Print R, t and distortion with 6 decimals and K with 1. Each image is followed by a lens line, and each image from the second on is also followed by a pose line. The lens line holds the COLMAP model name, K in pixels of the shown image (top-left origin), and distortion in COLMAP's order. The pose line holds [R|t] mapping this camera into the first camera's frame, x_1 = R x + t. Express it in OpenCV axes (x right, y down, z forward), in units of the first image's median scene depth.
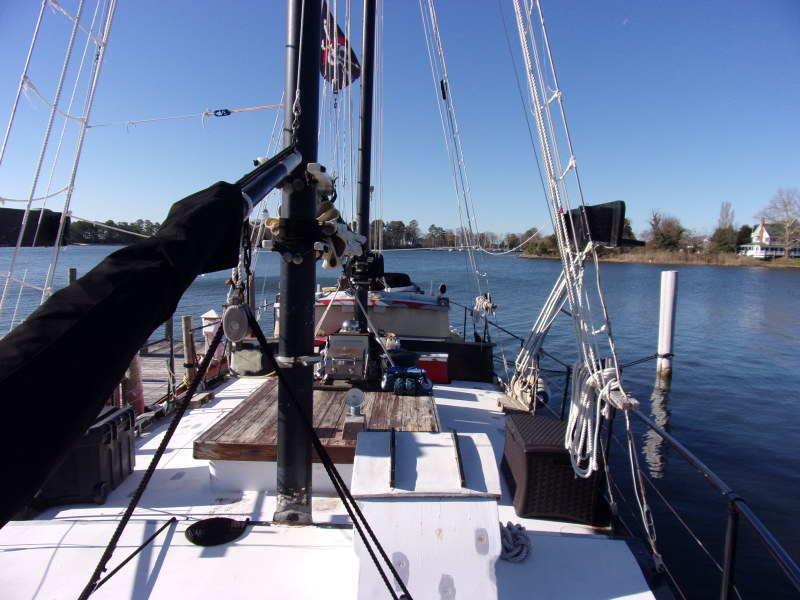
lens RADIAL K [[574.3, 0, 423.0], [0, 574.3, 280.3], [0, 0, 1]] dist [0.008226, 0.003922]
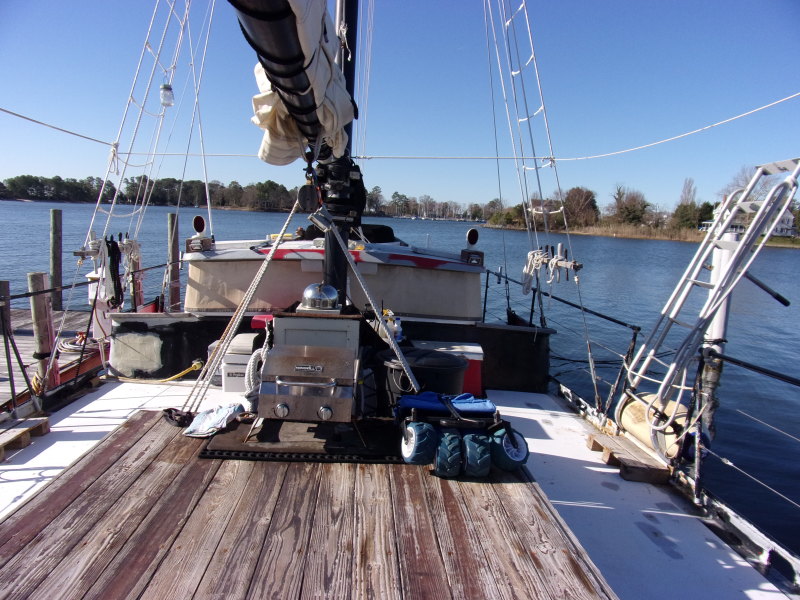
lens RADIAL K [[583.8, 0, 400.4], [0, 583.8, 303.6], [0, 0, 1]] dist [-0.064420, 0.046216]
pose [[0.999385, 0.021025, 0.028062, -0.067136], [-0.023565, 0.995342, 0.093485, 0.035634], [-0.025966, -0.094089, 0.995225, 0.476639]]
